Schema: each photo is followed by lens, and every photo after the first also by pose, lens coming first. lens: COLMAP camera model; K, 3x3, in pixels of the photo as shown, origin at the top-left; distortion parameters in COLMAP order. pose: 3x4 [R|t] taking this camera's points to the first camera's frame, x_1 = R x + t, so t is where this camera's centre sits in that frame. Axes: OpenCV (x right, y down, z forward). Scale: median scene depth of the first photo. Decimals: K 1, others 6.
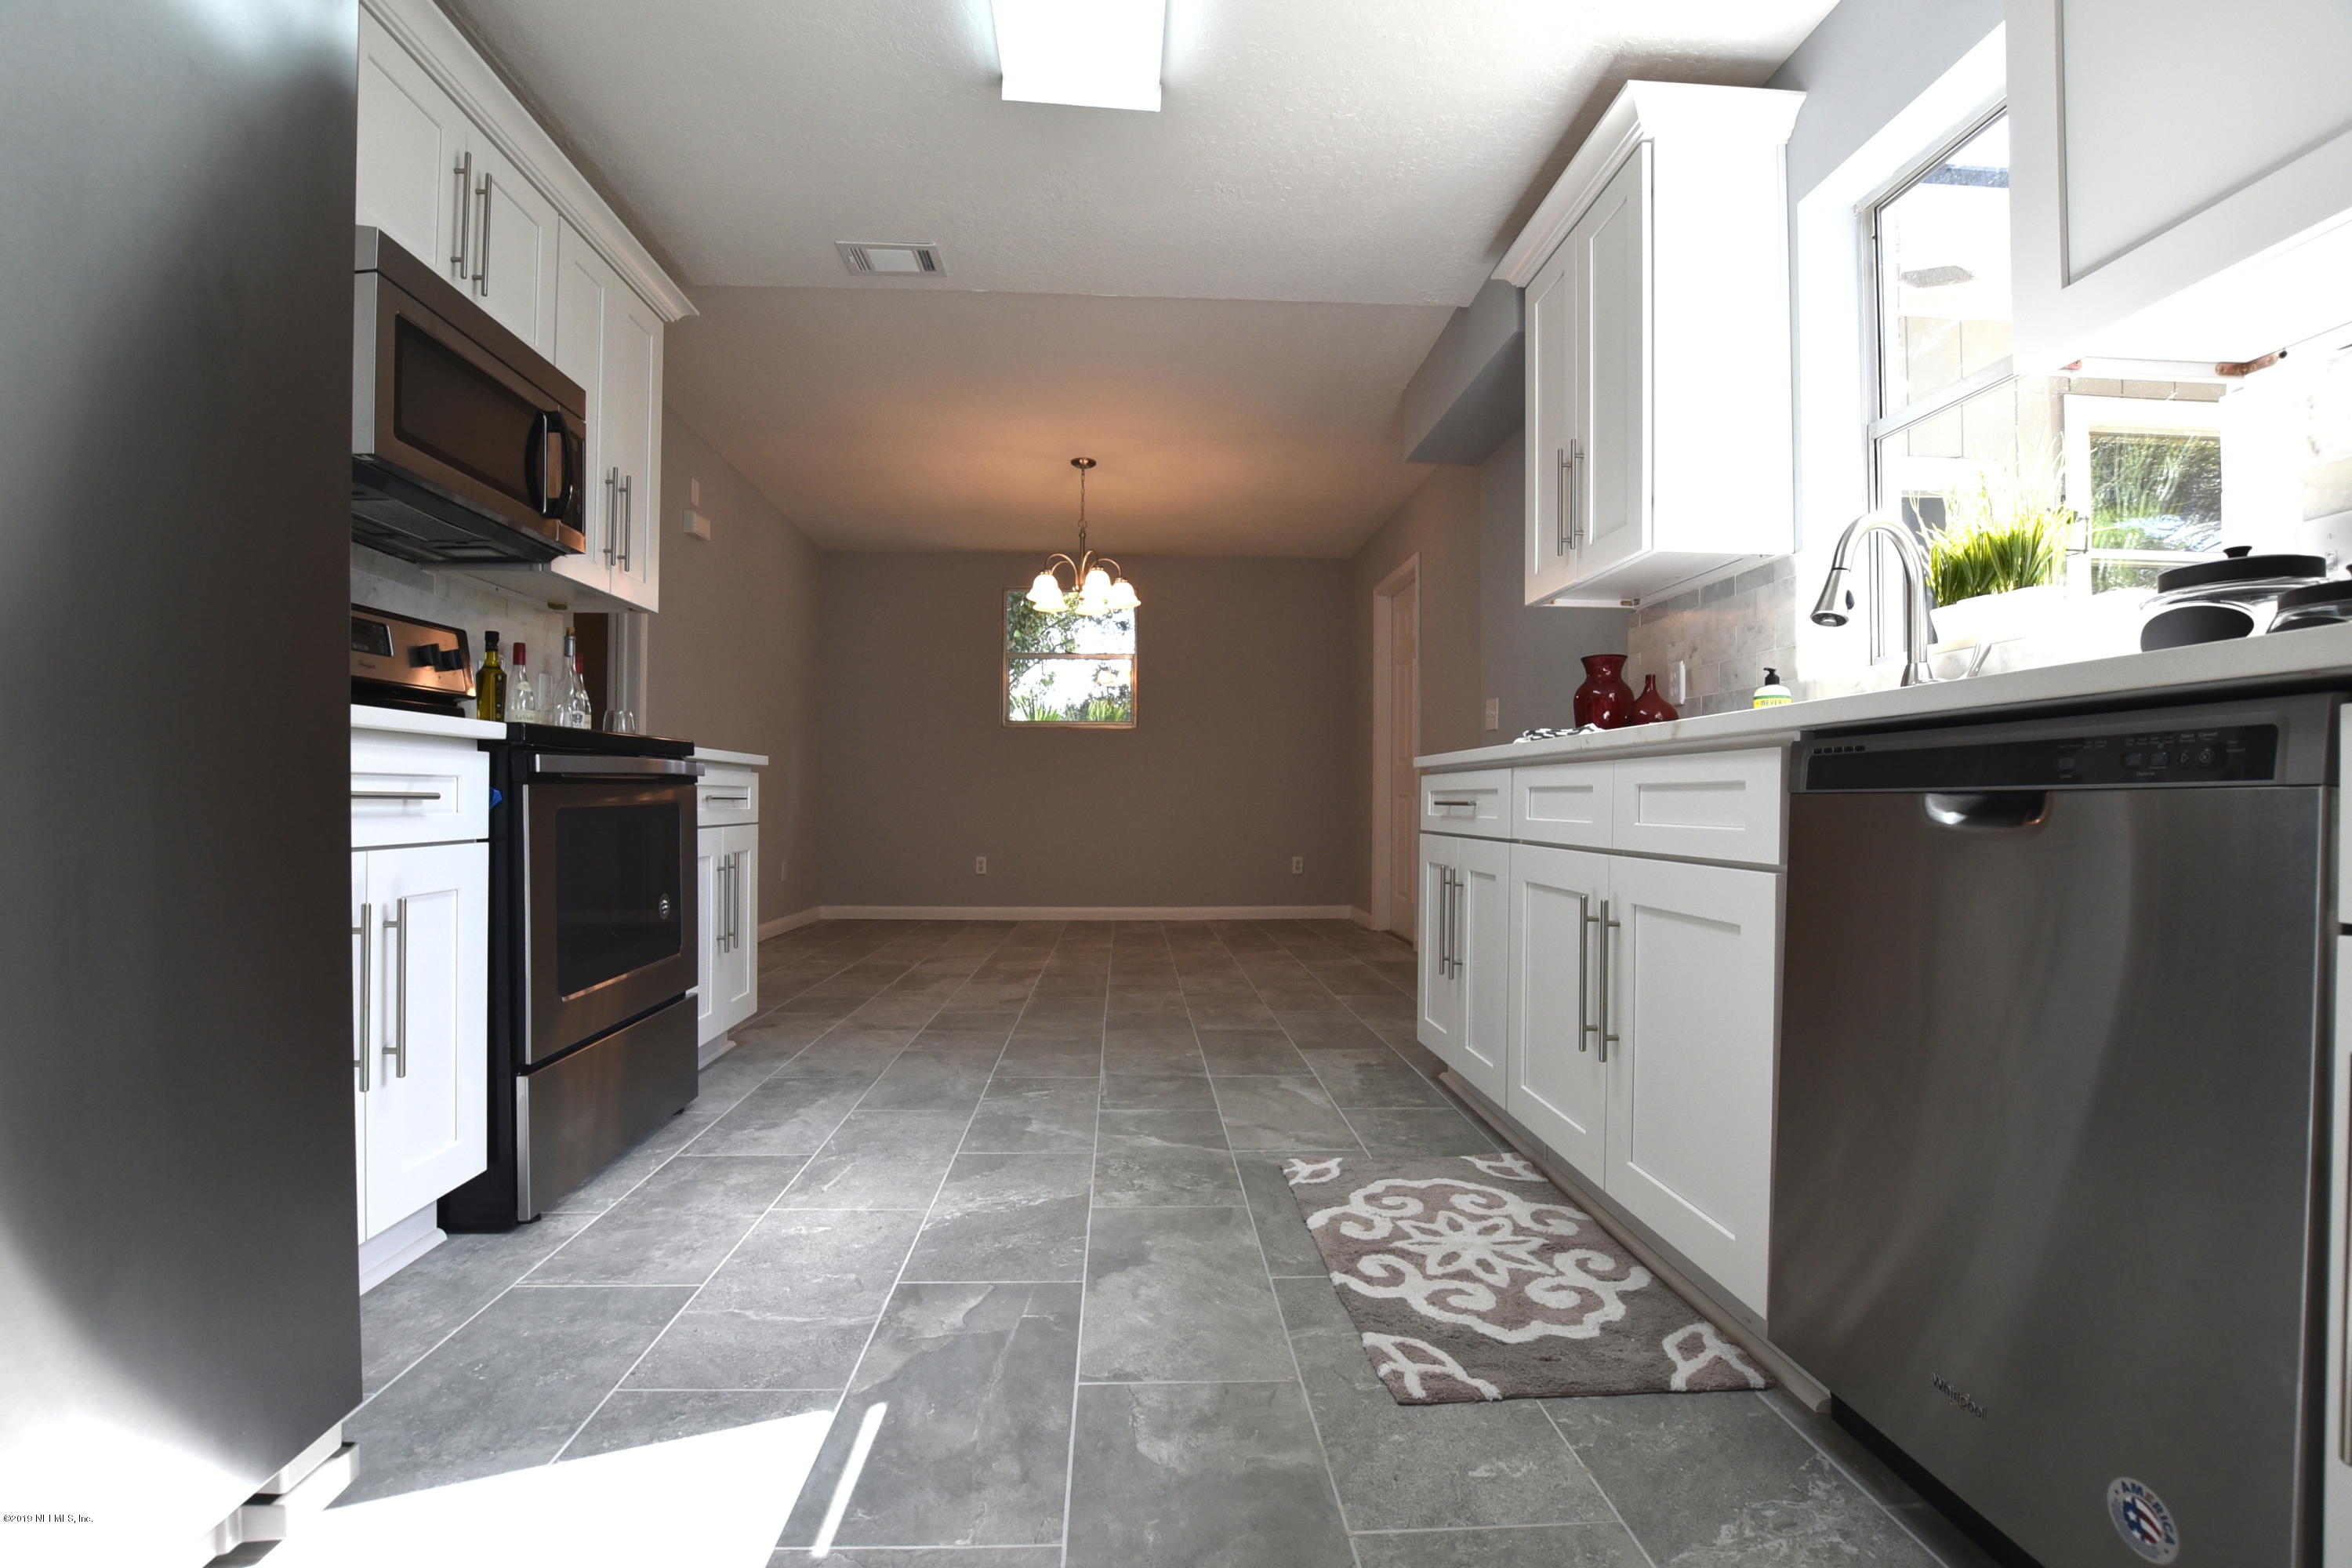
lens RADIAL K [[1036.8, 0, 1175.1], [0, 1036.8, 795.5], [0, 0, 1]] dist [-0.035331, 0.006208]
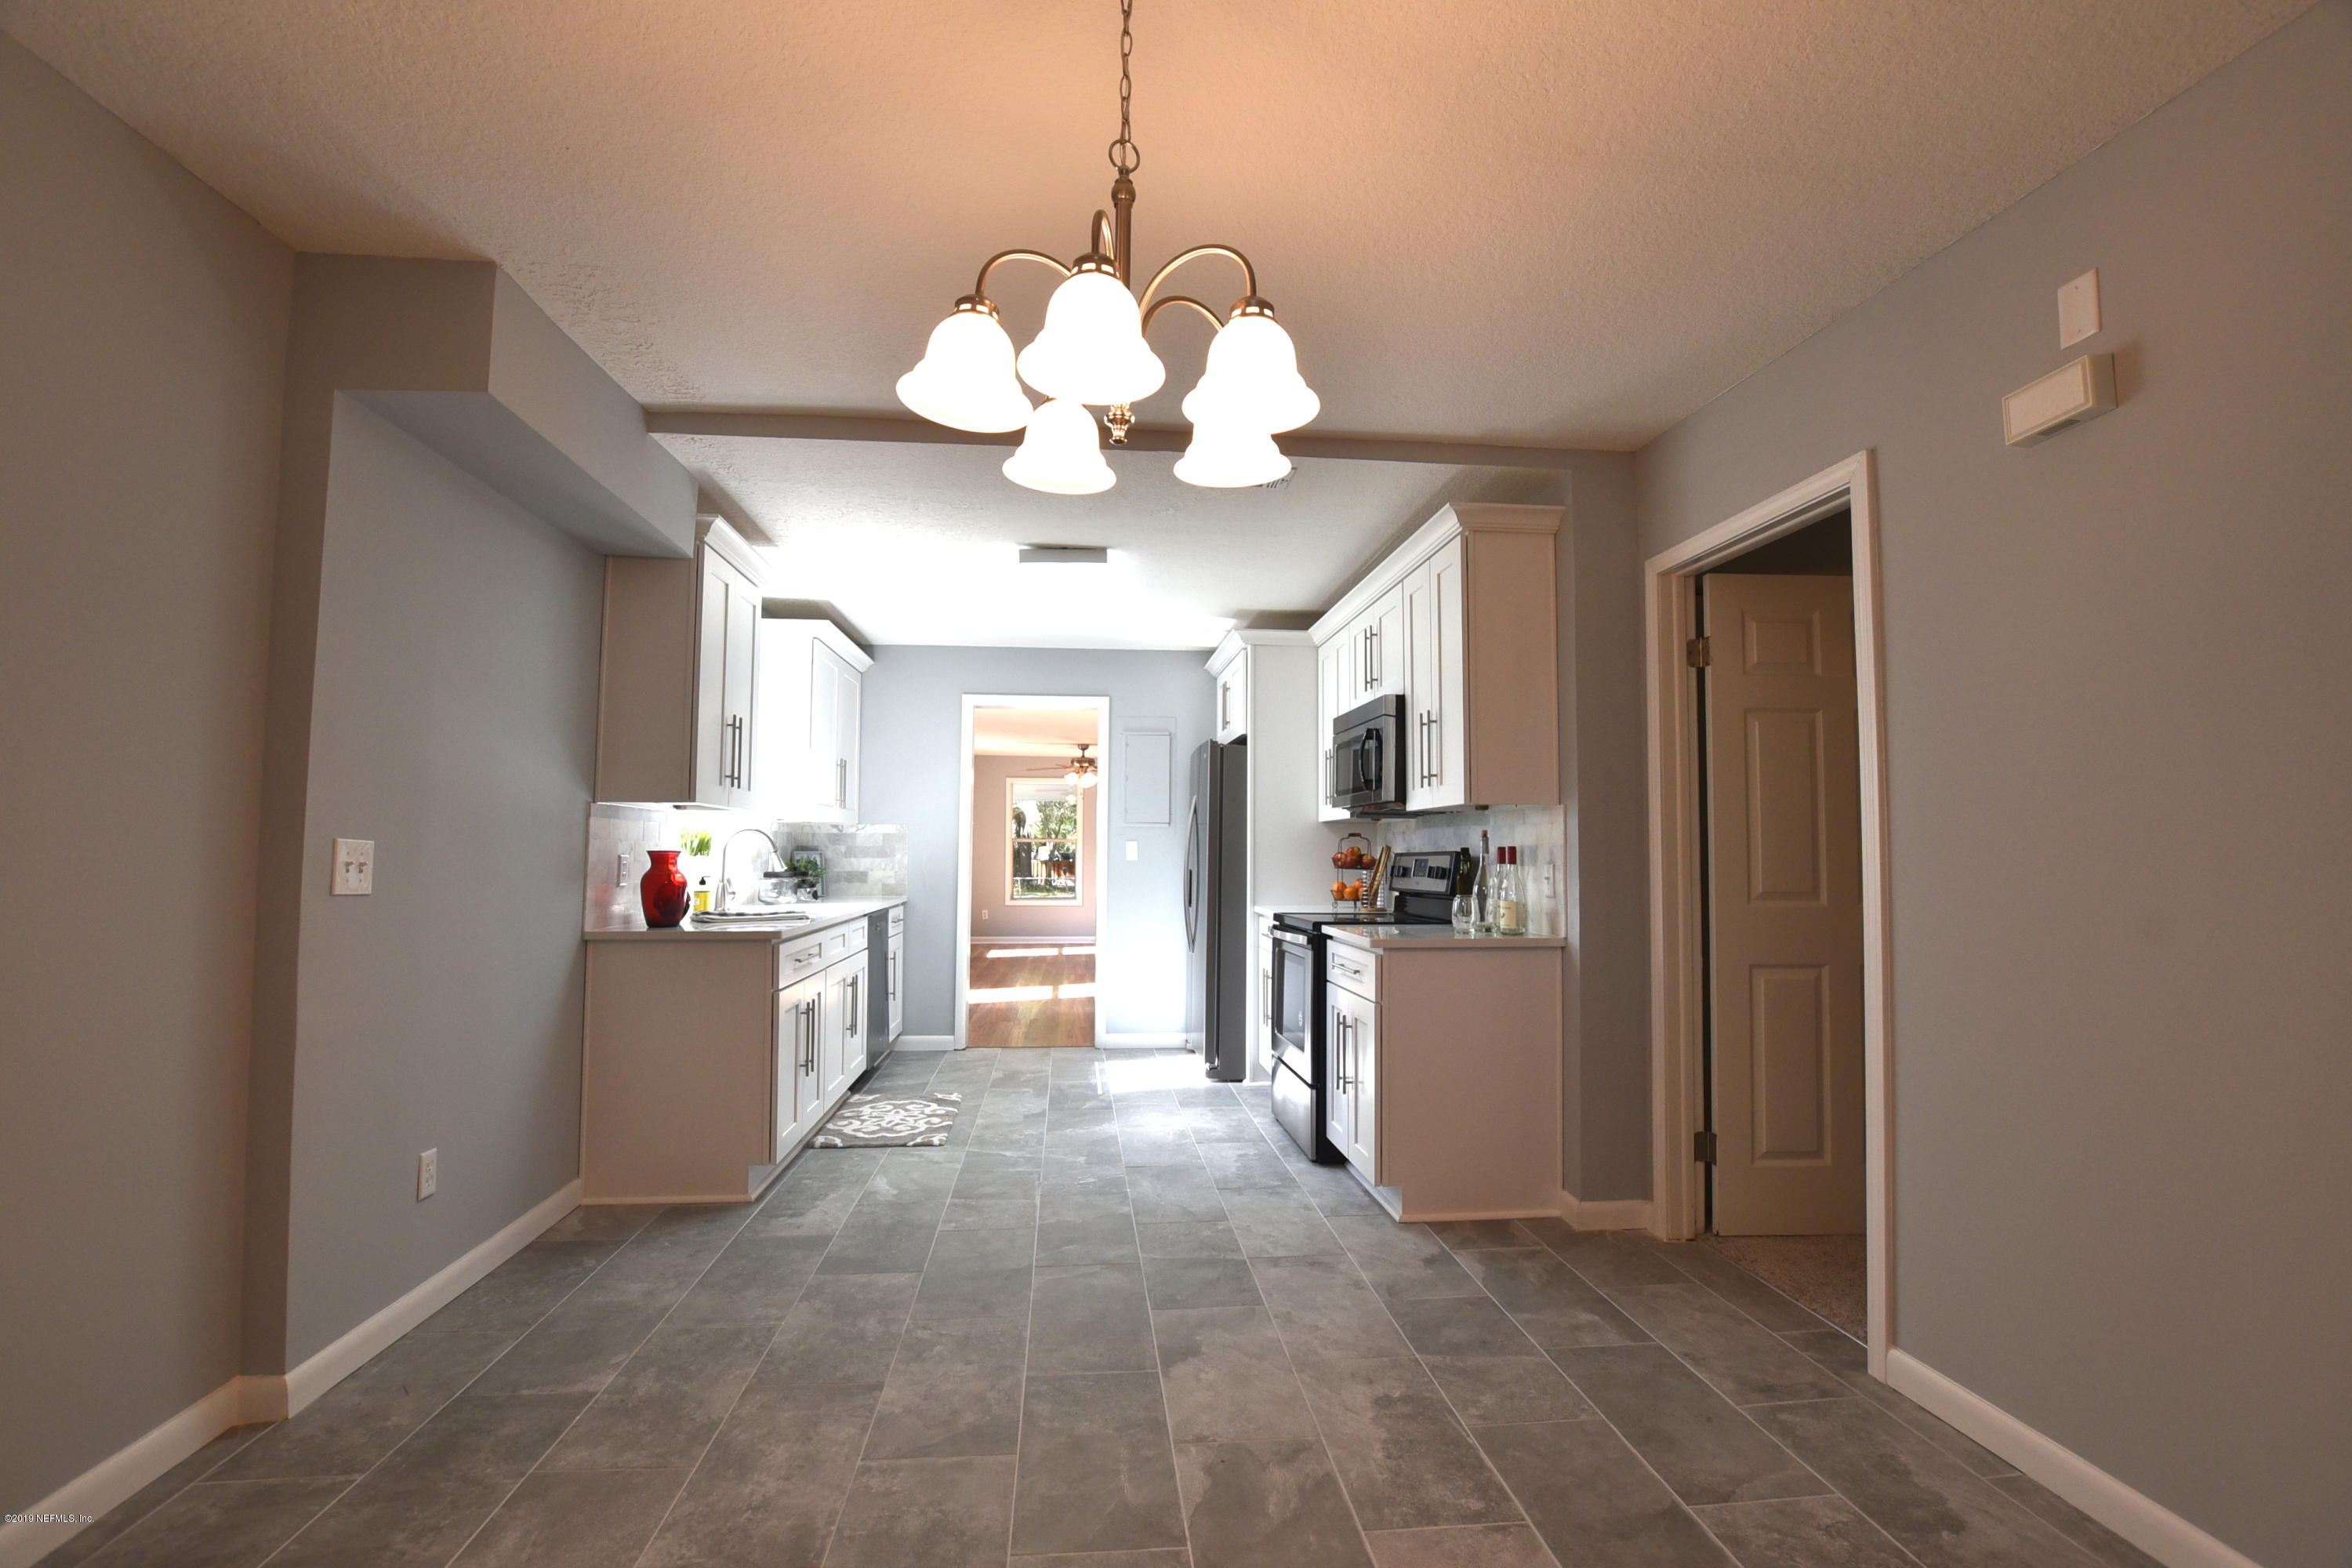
lens RADIAL K [[1036.8, 0, 1167.6], [0, 1036.8, 800.9], [0, 0, 1]] dist [-0.035331, 0.006208]
pose [[-0.998945, -0.016284, -0.042949, -0.219695], [-0.013929, 0.998413, -0.054563, -0.173120], [0.043769, -0.053907, -0.997586, 3.023615]]
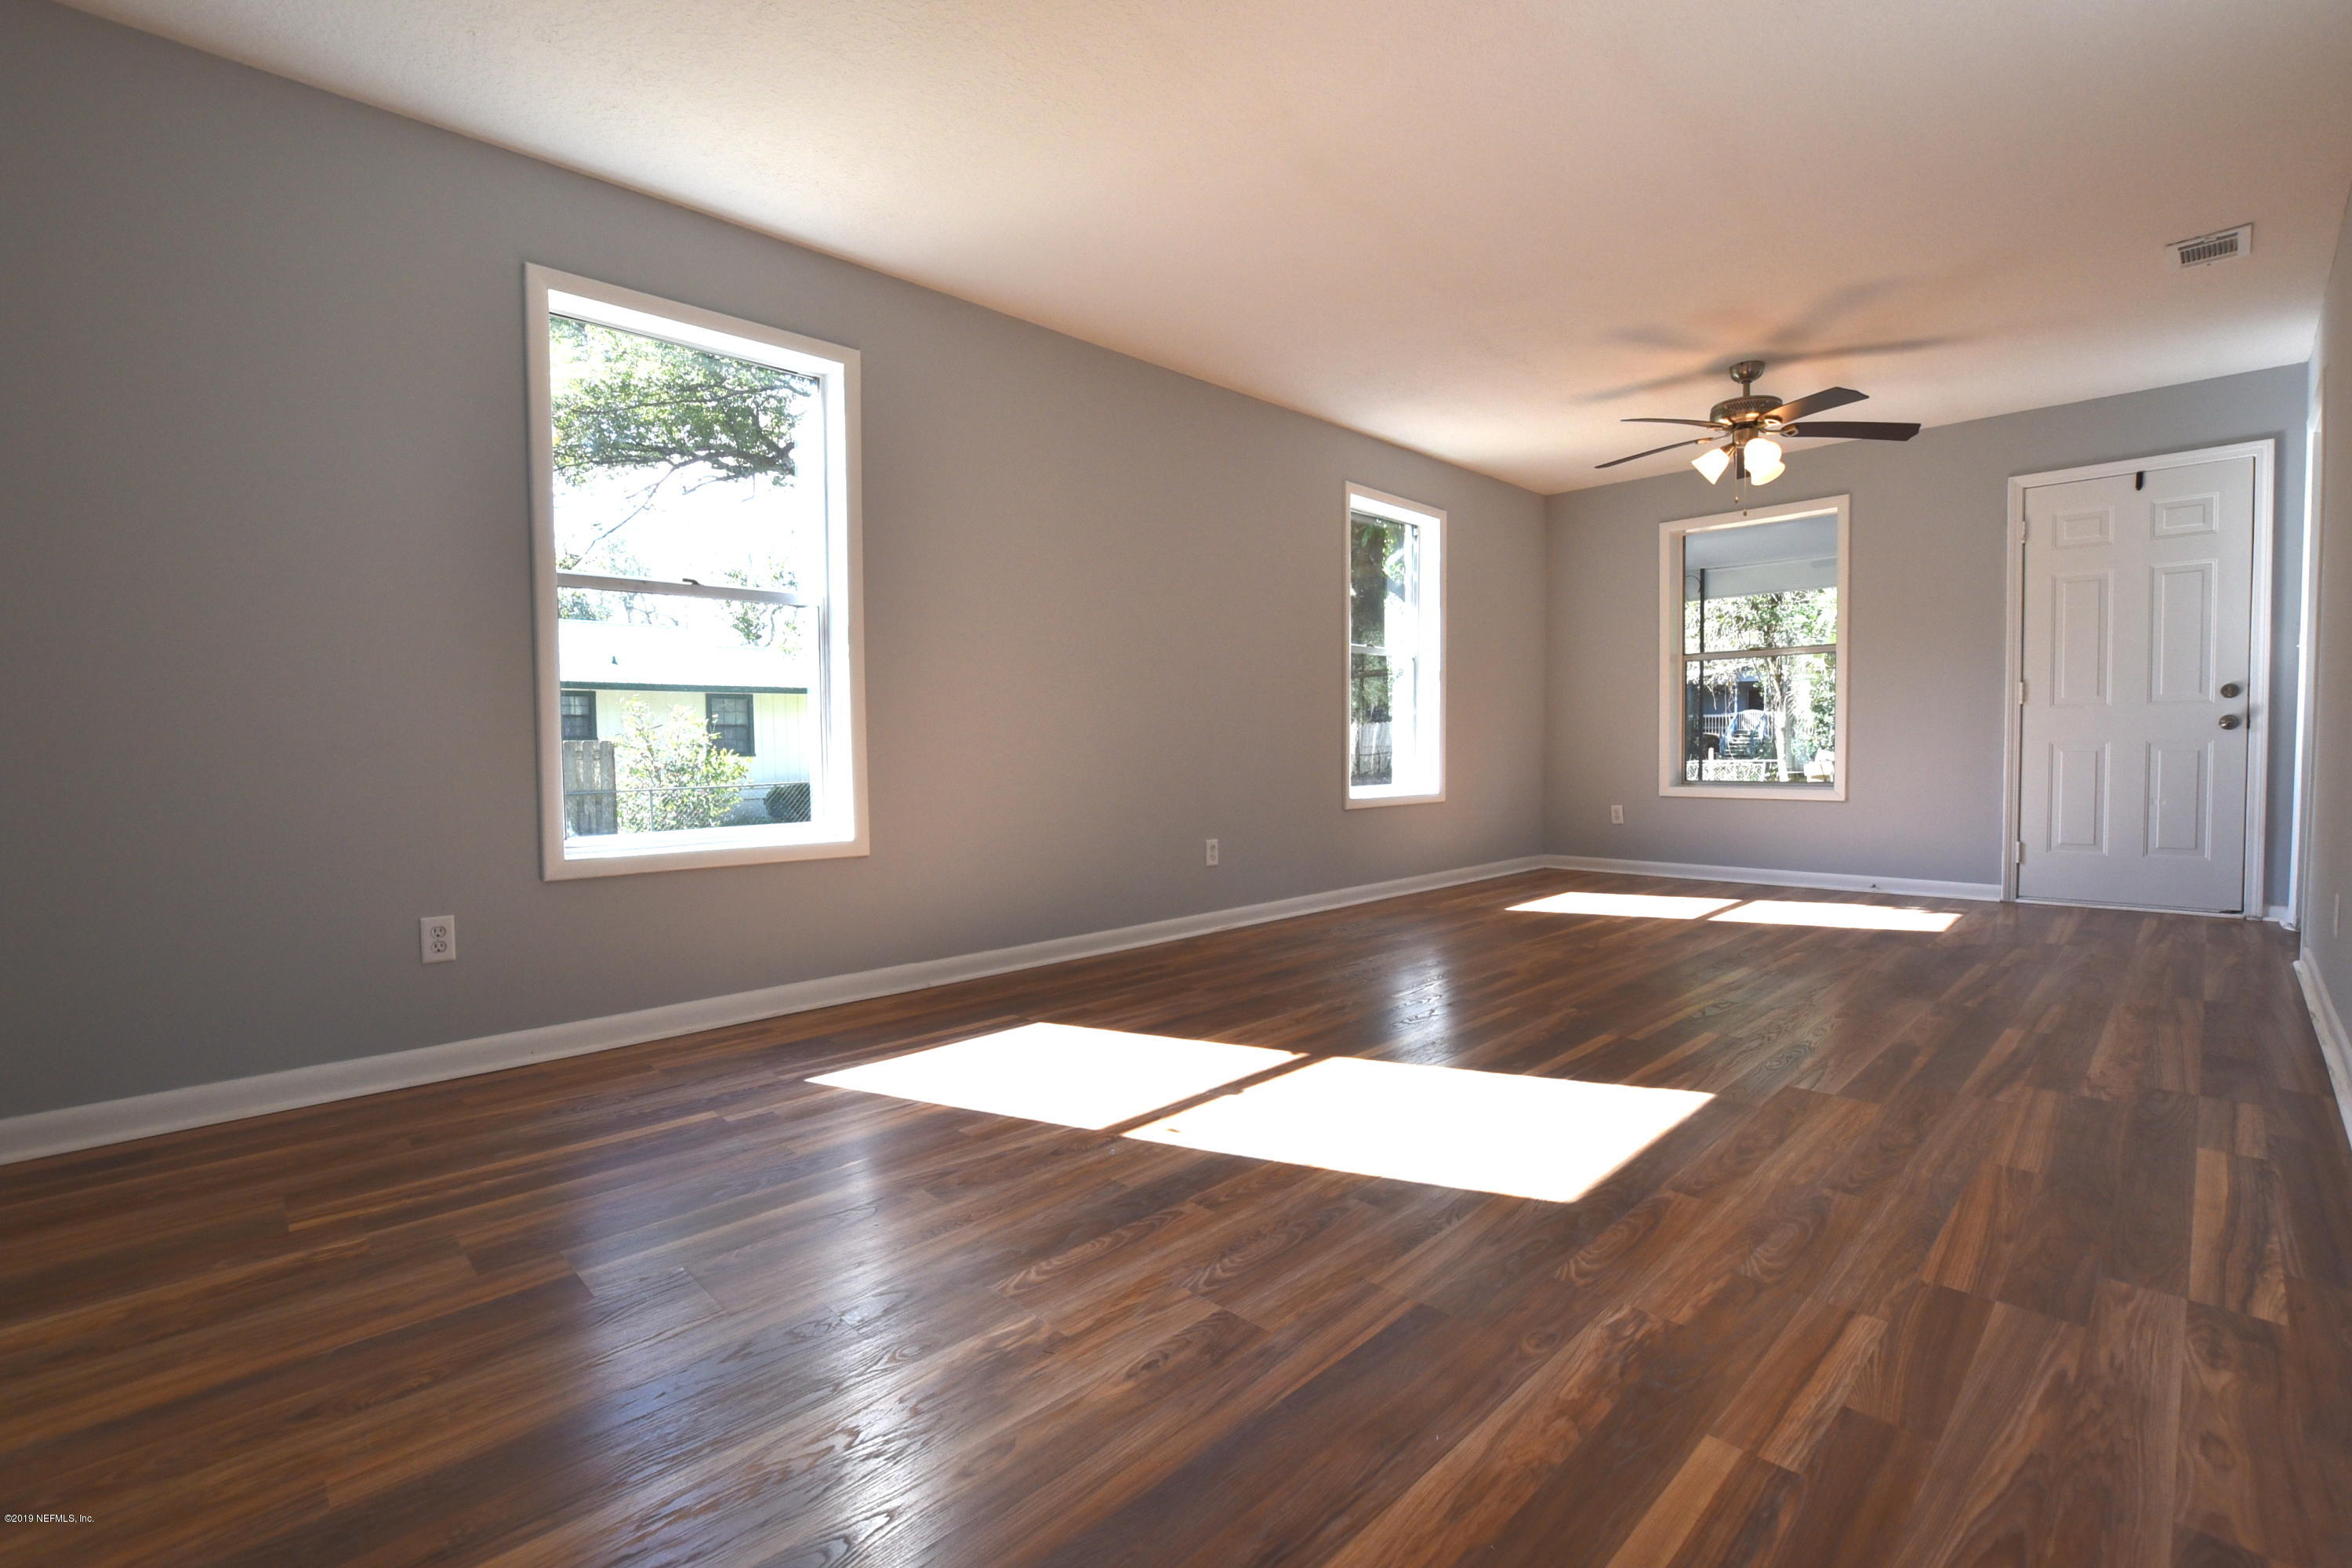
lens RADIAL K [[1036.8, 0, 1178.8], [0, 1036.8, 799.1], [0, 0, 1]] dist [-0.035331, 0.006208]
pose [[-0.664021, -0.037977, 0.746749, -0.792196], [0.004987, 0.998462, 0.055212, -0.032777], [-0.747697, 0.040386, -0.662810, -0.302106]]
